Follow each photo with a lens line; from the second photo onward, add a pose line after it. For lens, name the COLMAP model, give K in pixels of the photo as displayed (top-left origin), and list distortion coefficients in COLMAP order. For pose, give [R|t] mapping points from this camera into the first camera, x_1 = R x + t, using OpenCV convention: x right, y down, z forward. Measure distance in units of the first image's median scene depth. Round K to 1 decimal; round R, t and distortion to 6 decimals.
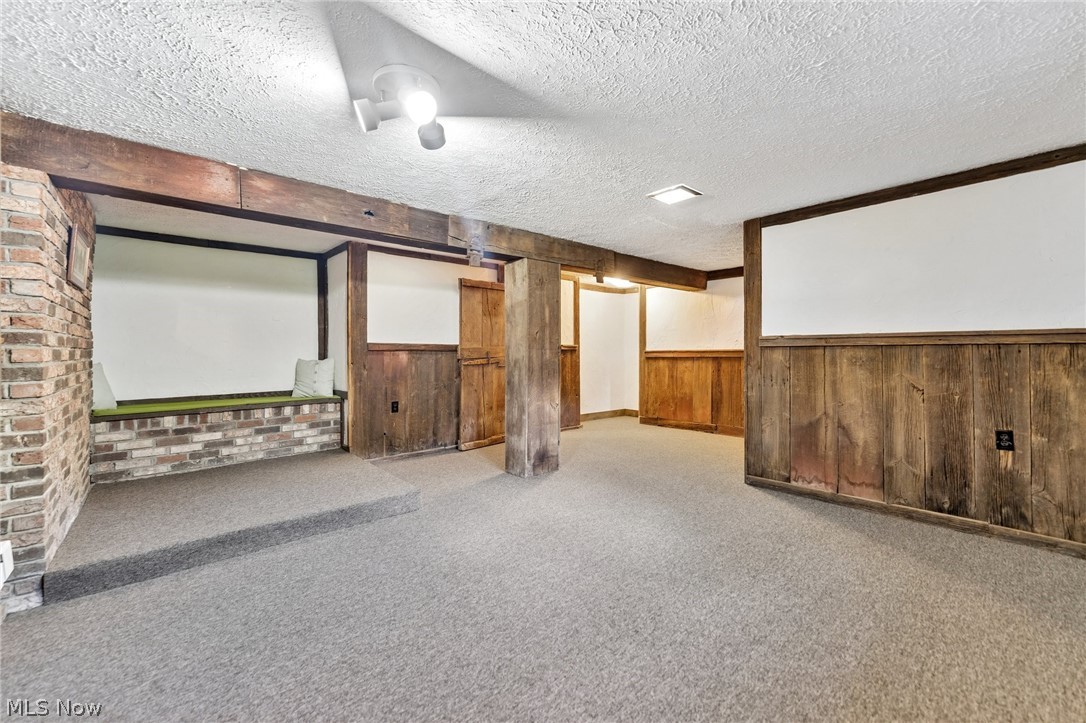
lens RADIAL K [[441.6, 0, 545.4], [0, 441.6, 341.6], [0, 0, 1]] dist [-0.005097, 0.000356]
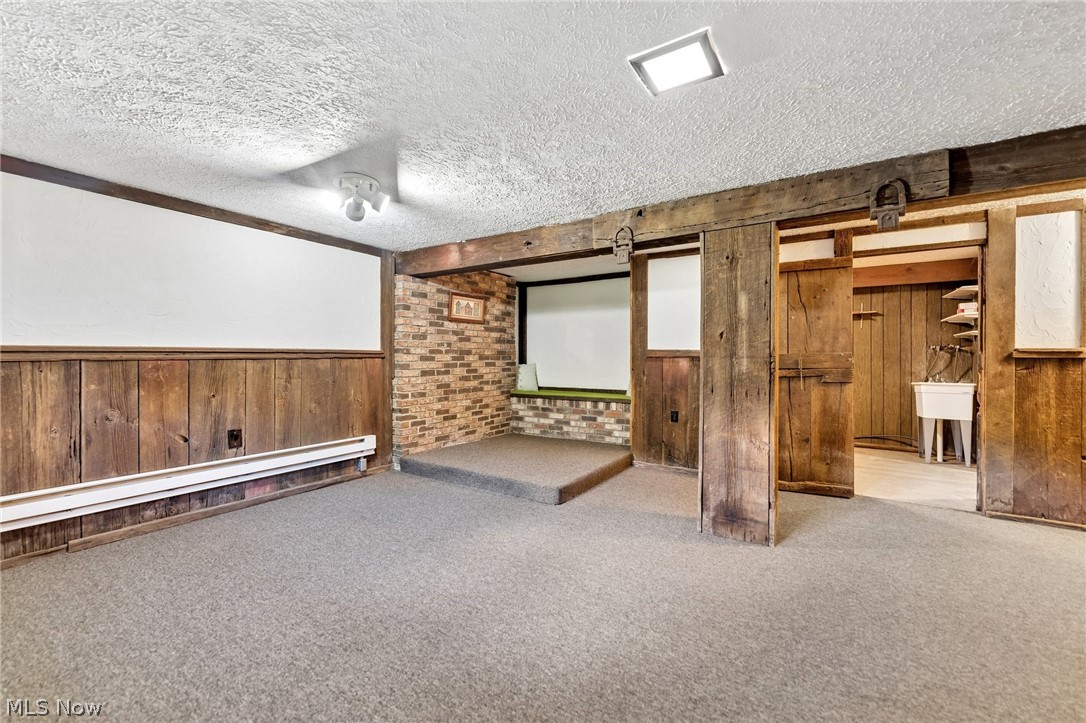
lens RADIAL K [[441.6, 0, 542.3], [0, 441.6, 353.2], [0, 0, 1]] dist [-0.005097, 0.000356]
pose [[0.259820, 0.000121, -0.965657, 0.567833], [0.015861, 0.999865, 0.004393, 0.002719], [0.965527, -0.016458, 0.259783, 0.530642]]
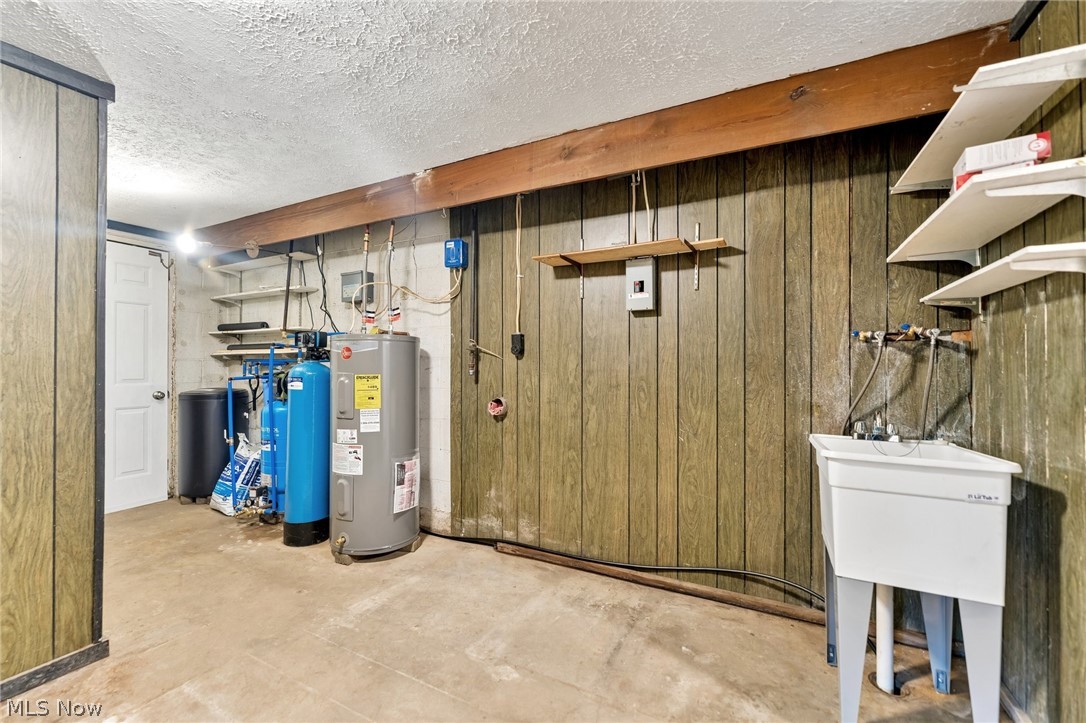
lens RADIAL K [[441.6, 0, 550.7], [0, 441.6, 361.1], [0, 0, 1]] dist [-0.005097, 0.000356]
pose [[0.350204, 0.002991, -0.936669, -0.055736], [0.014939, 0.999850, 0.008778, 0.026813], [0.936554, -0.017067, 0.350107, 1.488616]]
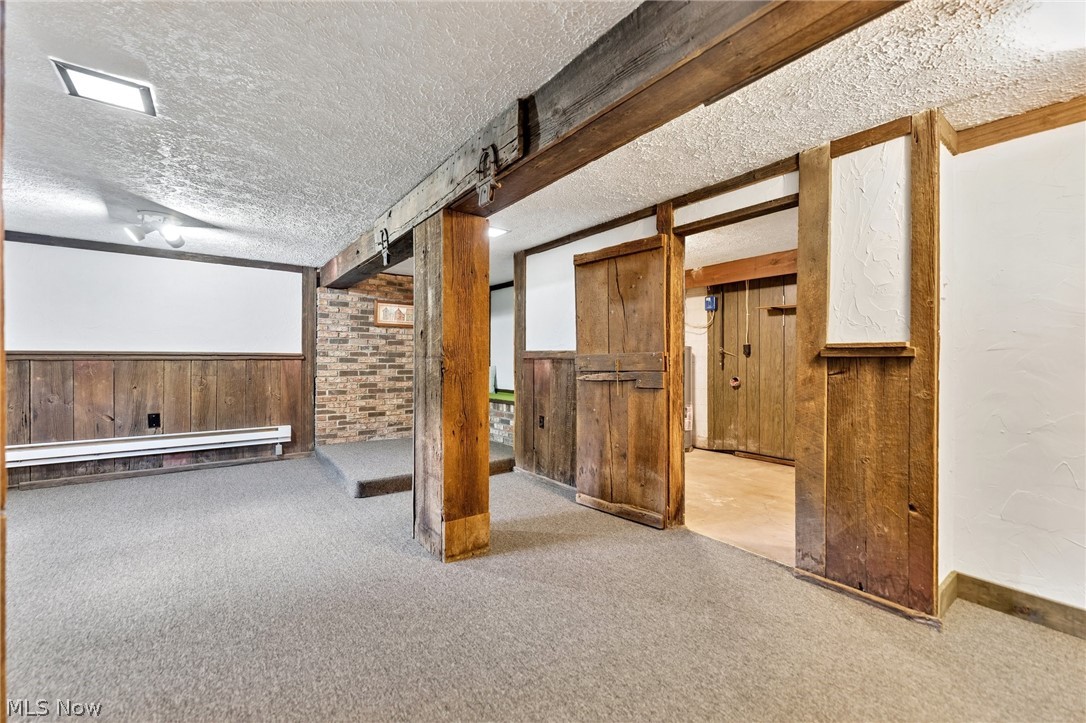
lens RADIAL K [[441.6, 0, 547.3], [0, 441.6, 358.5], [0, 0, 1]] dist [-0.005097, 0.000356]
pose [[-0.085389, 0.001287, -0.996347, 0.613100], [0.018776, 0.999824, -0.000318, 0.022103], [0.996171, -0.018735, -0.085398, 1.214776]]
